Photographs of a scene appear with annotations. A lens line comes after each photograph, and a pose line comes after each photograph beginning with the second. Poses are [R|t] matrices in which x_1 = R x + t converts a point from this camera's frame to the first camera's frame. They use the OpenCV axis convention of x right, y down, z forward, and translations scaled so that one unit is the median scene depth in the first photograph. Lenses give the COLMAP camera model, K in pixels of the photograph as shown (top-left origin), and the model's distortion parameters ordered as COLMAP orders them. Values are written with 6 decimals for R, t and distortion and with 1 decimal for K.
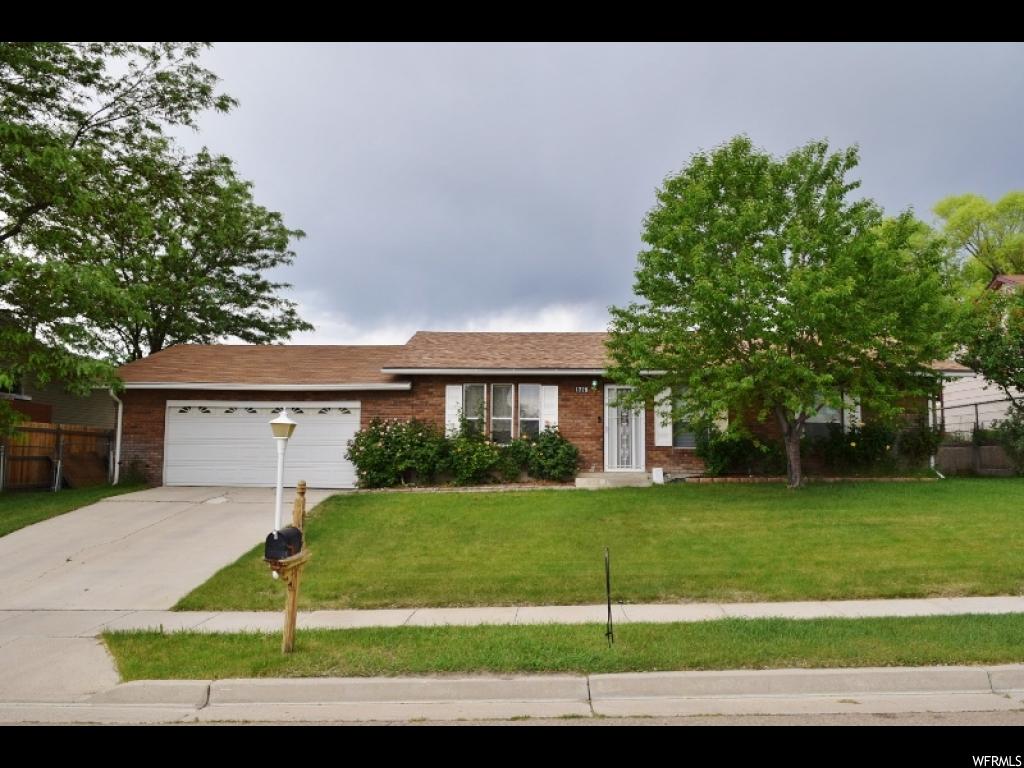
lens RADIAL K [[792.4, 0, 508.2], [0, 792.4, 385.2], [0, 0, 1]] dist [-0.007544, -0.004200]
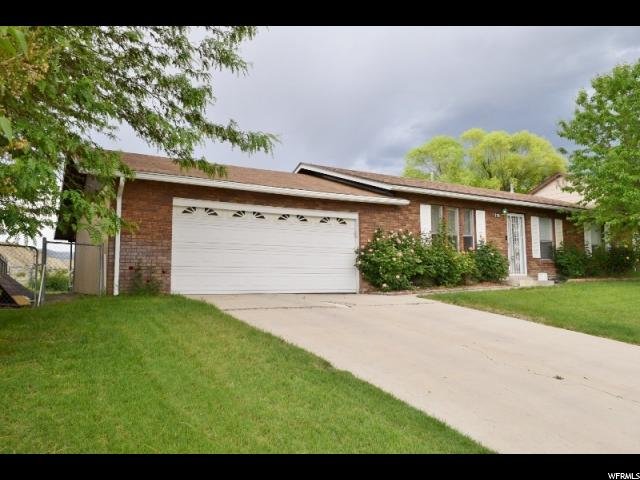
lens RADIAL K [[495.3, 0, 317.7], [0, 495.3, 235.3], [0, 0, 1]] dist [-0.007544, -0.004200]
pose [[0.841758, 0.039212, 0.538429, -0.610985], [-0.066427, 0.997303, 0.031218, 0.033507], [-0.535753, -0.062044, 0.842092, 0.452988]]
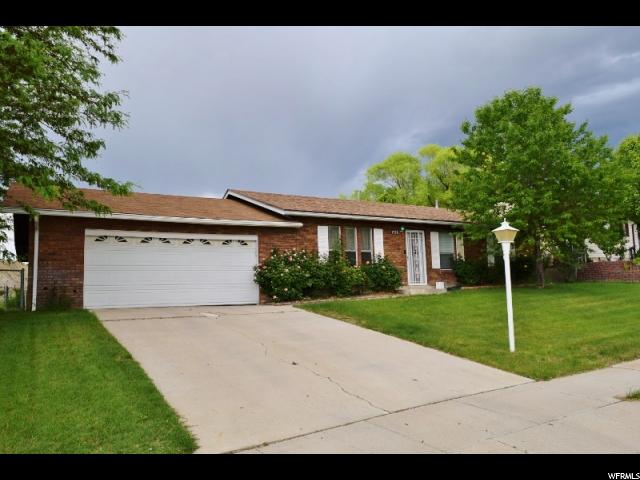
lens RADIAL K [[495.3, 0, 320.5], [0, 495.3, 242.2], [0, 0, 1]] dist [-0.007544, -0.004200]
pose [[0.846366, 0.020673, 0.532201, -0.533776], [-0.040696, 0.998835, 0.025920, 0.006224], [-0.531045, -0.043596, 0.846221, 0.268029]]
